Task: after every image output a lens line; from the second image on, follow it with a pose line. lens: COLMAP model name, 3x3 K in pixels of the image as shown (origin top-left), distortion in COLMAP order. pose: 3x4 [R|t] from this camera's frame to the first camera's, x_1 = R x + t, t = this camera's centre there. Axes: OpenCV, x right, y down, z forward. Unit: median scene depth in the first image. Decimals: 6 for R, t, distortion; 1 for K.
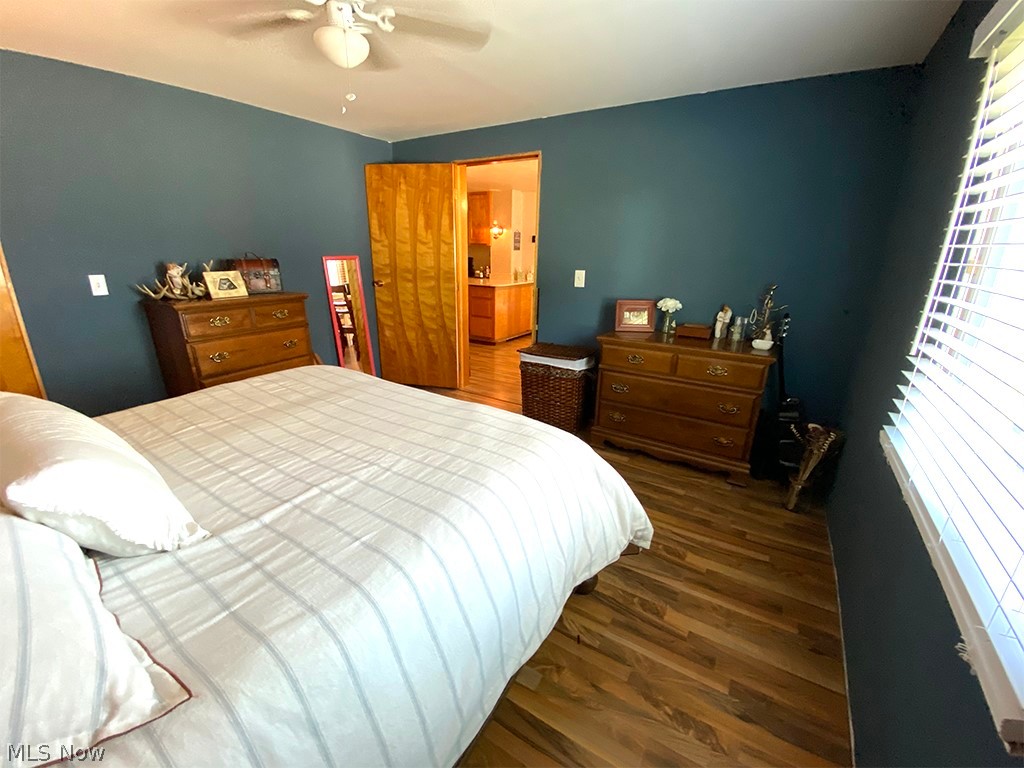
lens RADIAL K [[414.5, 0, 512.0], [0, 414.5, 384.0], [0, 0, 1]] dist [0.028287, -0.024564]
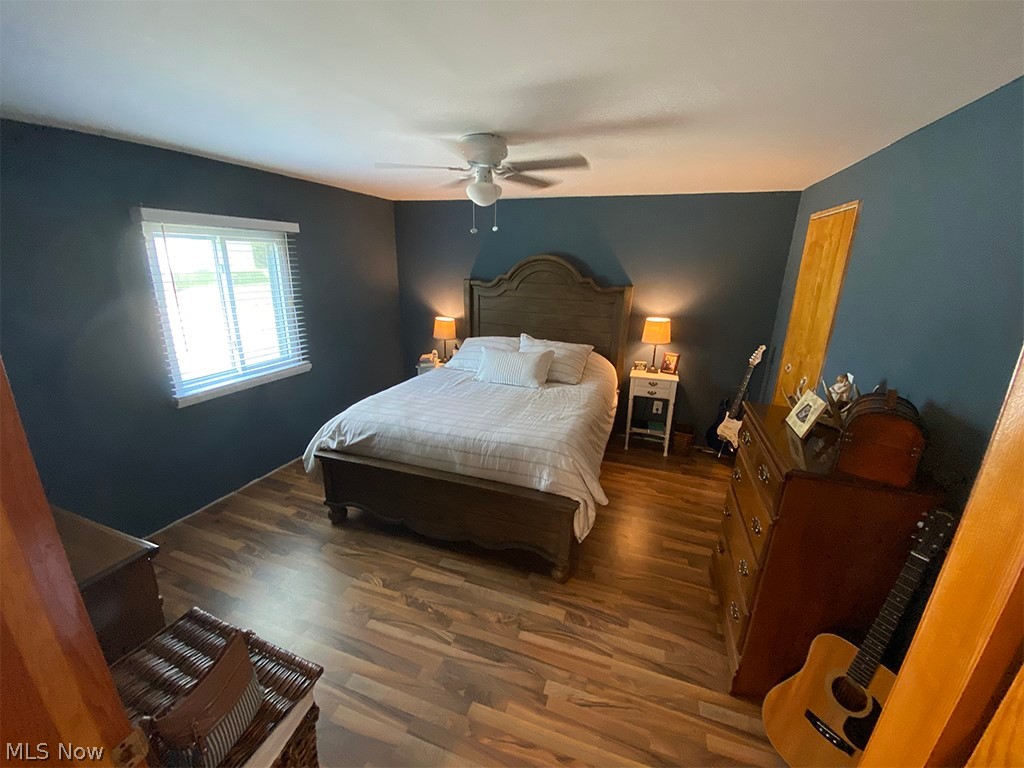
lens RADIAL K [[414.5, 0, 512.0], [0, 414.5, 384.0], [0, 0, 1]] dist [0.028287, -0.024564]
pose [[-0.972602, 0.028970, -0.230665, -0.032765], [-0.107053, 0.824935, 0.554997, -0.247698], [0.206362, 0.564484, -0.799232, 0.587026]]
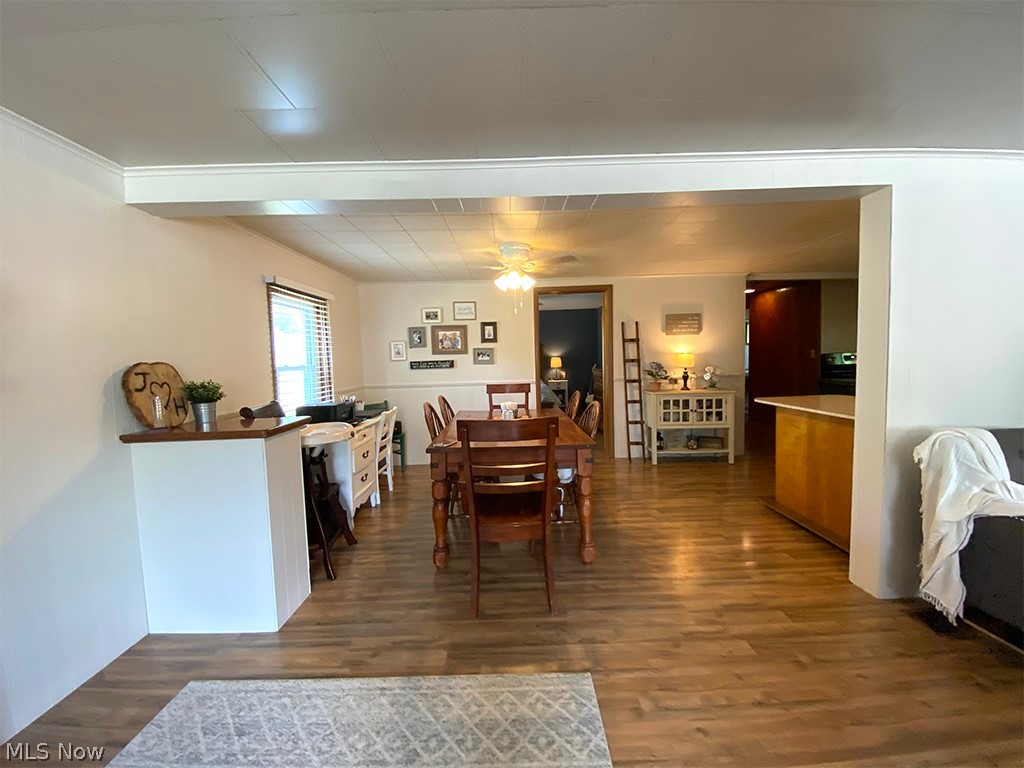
lens RADIAL K [[409.1, 0, 512.0], [0, 409.1, 384.0], [0, 0, 1]] dist [0.027470, -0.023236]
pose [[-0.841603, 0.047789, -0.537978, 0.504574], [-0.149228, 0.936727, 0.316660, -0.347832], [0.519071, 0.346784, -0.781221, 1.135469]]
